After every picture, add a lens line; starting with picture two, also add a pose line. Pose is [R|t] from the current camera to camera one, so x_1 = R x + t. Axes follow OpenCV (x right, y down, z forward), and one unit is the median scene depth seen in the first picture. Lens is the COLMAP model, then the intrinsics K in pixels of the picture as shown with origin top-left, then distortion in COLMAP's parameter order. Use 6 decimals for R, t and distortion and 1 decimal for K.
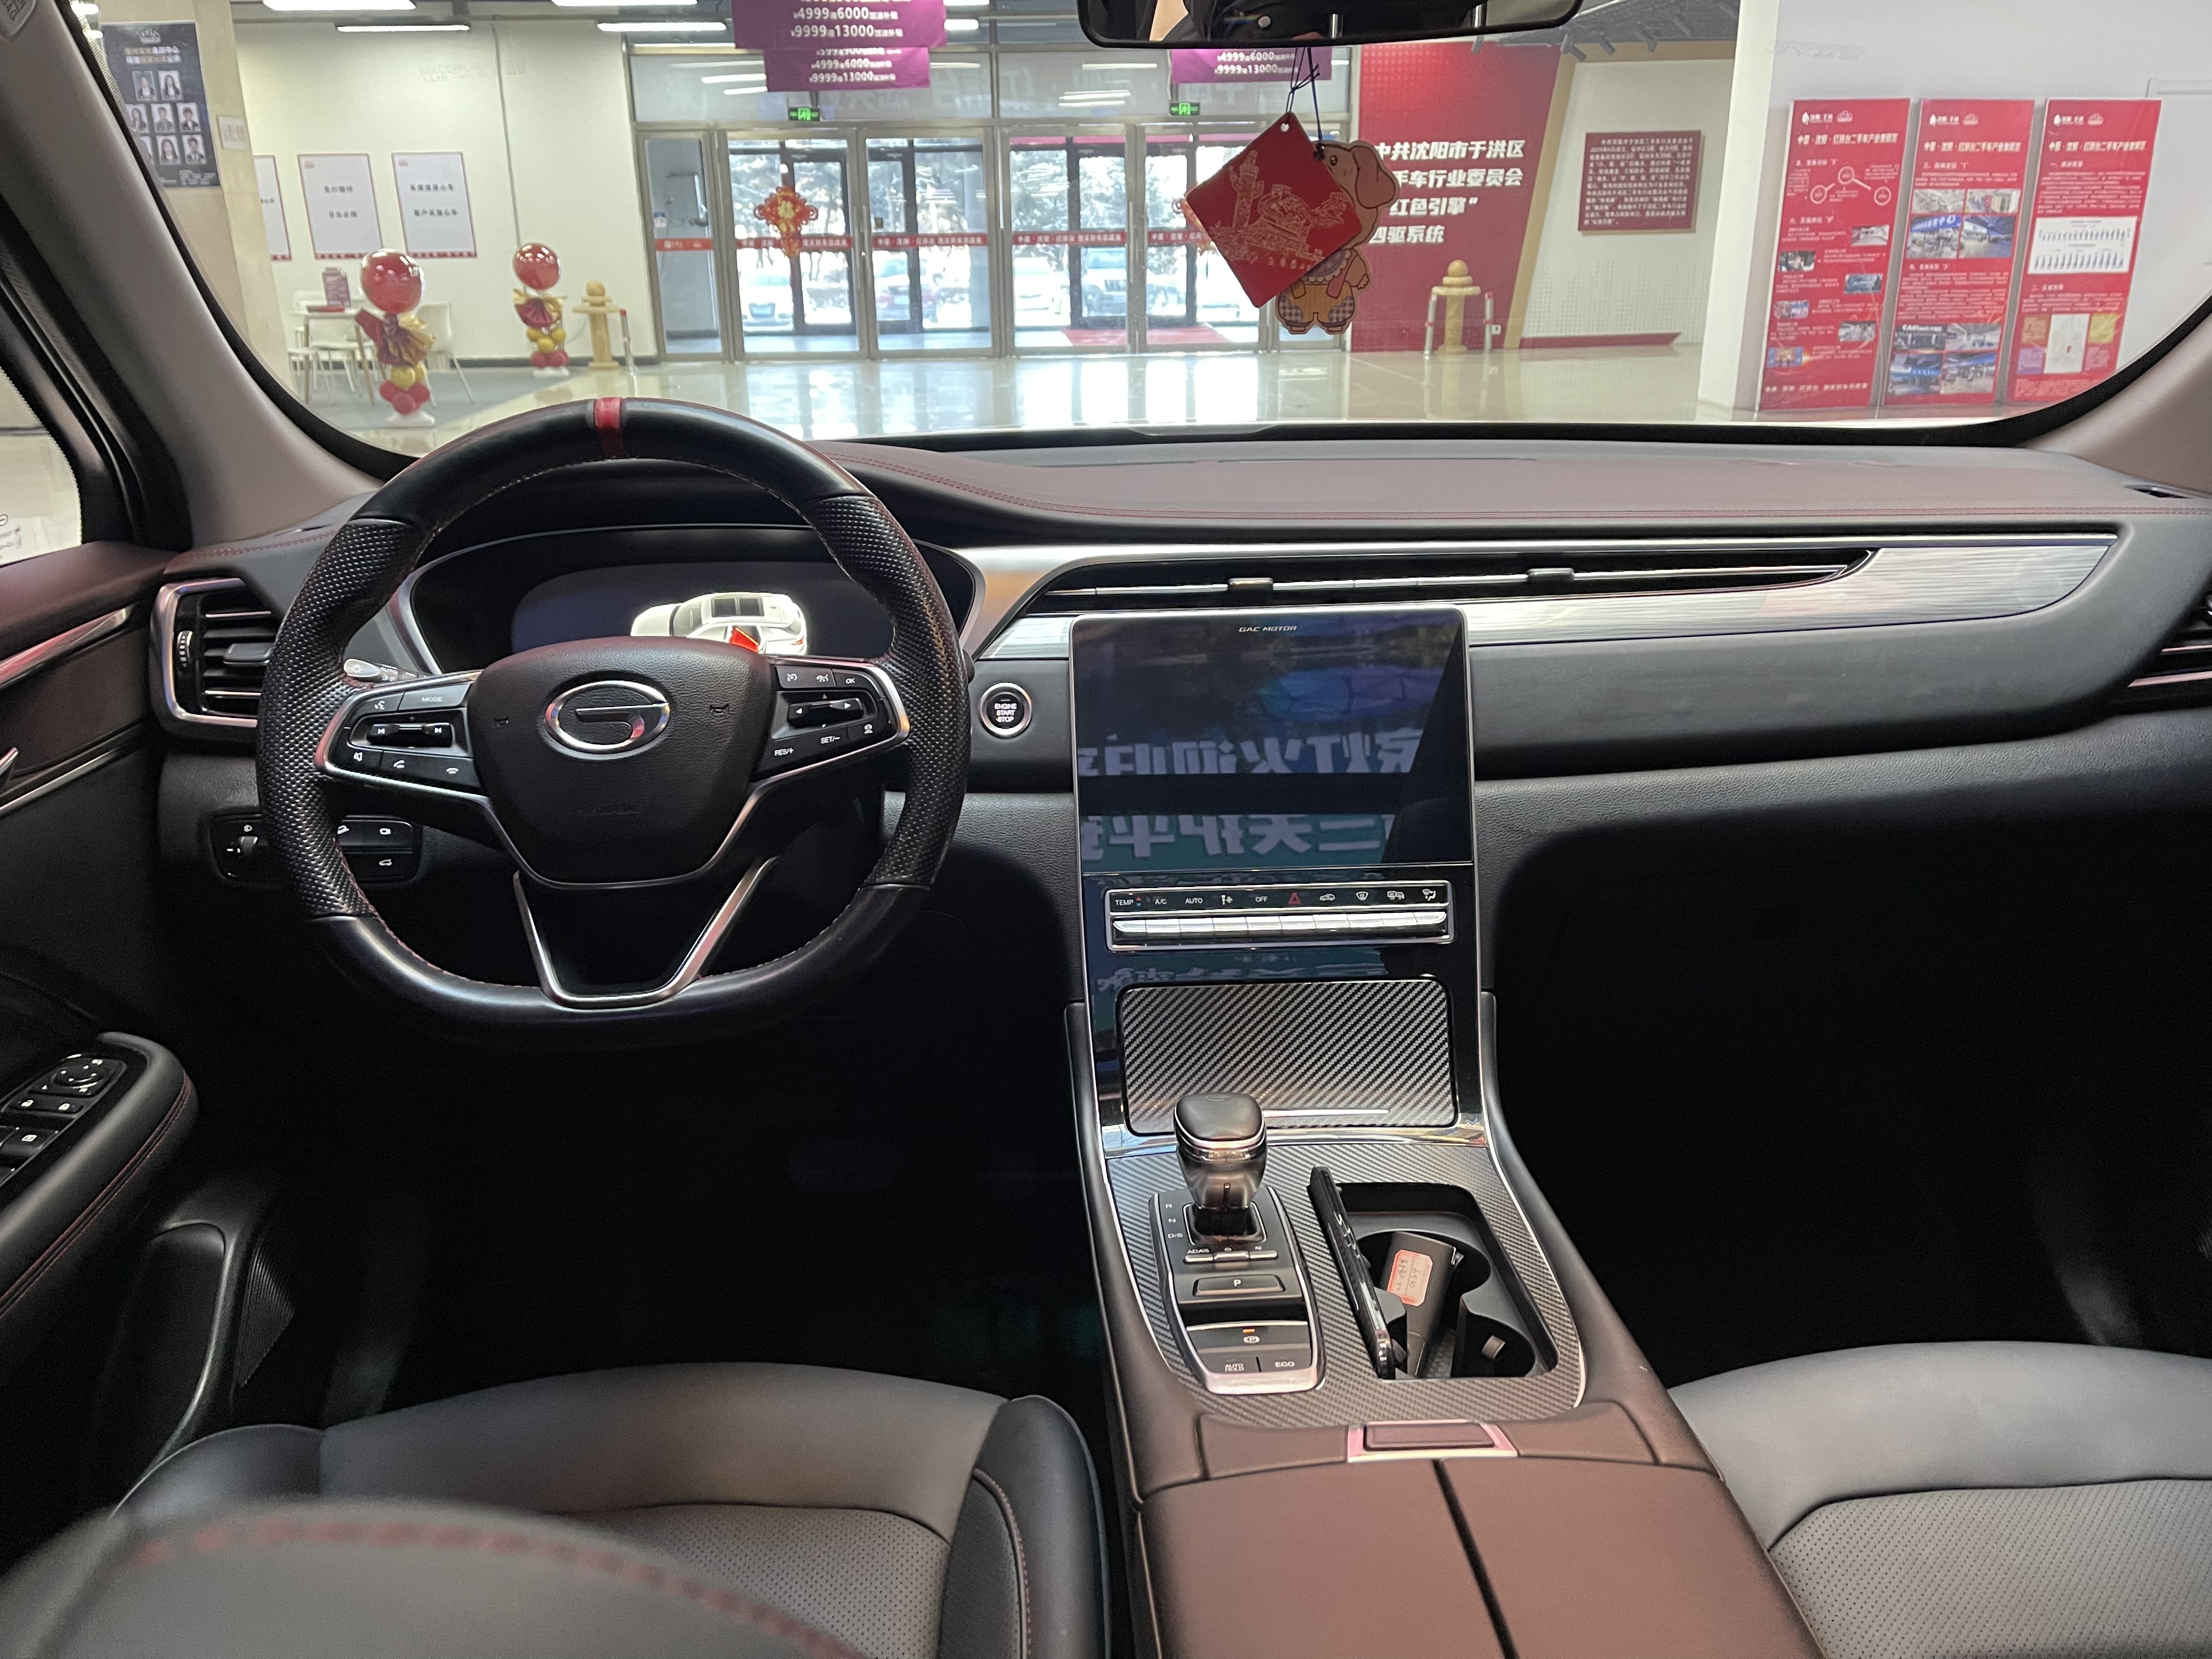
lens RADIAL K [[1672.7, 0, 1106.0], [0, 1672.7, 829.5], [0, 0, 1]] dist [0.114033, -0.147339]
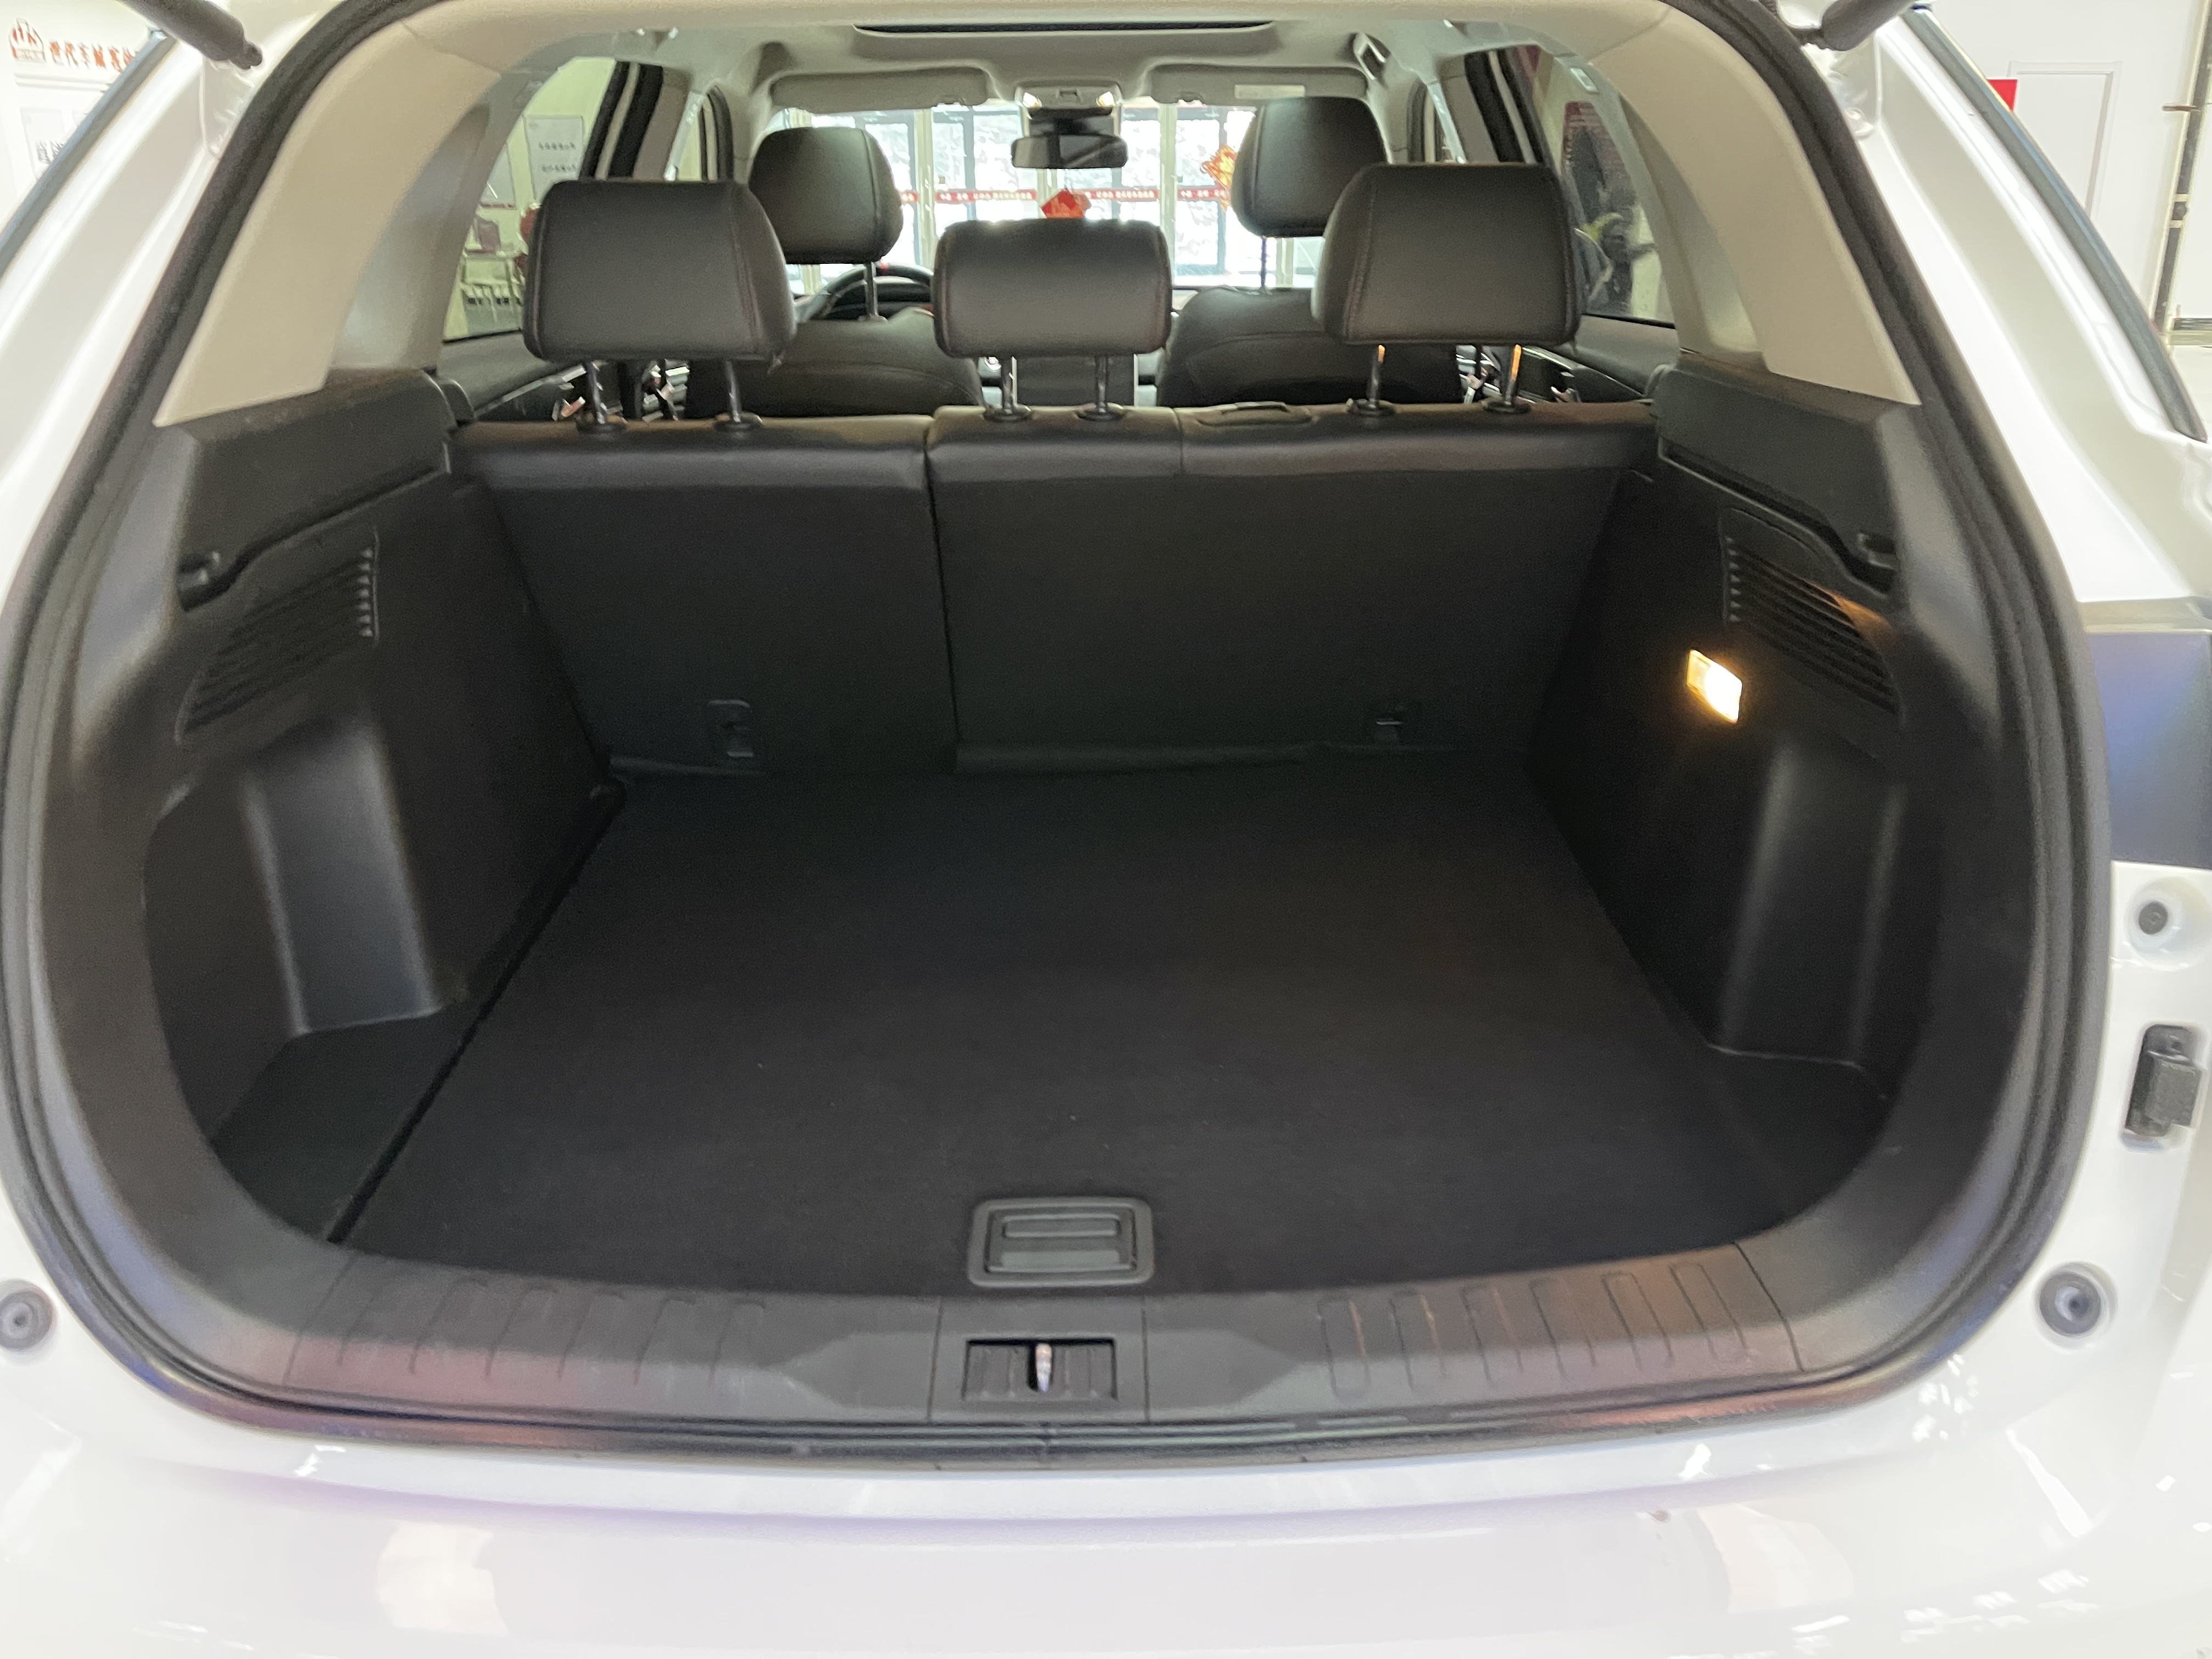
lens RADIAL K [[1672.7, 0, 1106.0], [0, 1672.7, 829.5], [0, 0, 1]] dist [0.114033, -0.147339]
pose [[0.999419, 0.017601, -0.029170, 0.017321], [-0.016865, 0.999538, 0.025299, 0.047530], [0.029602, -0.024792, 0.999254, -0.145230]]
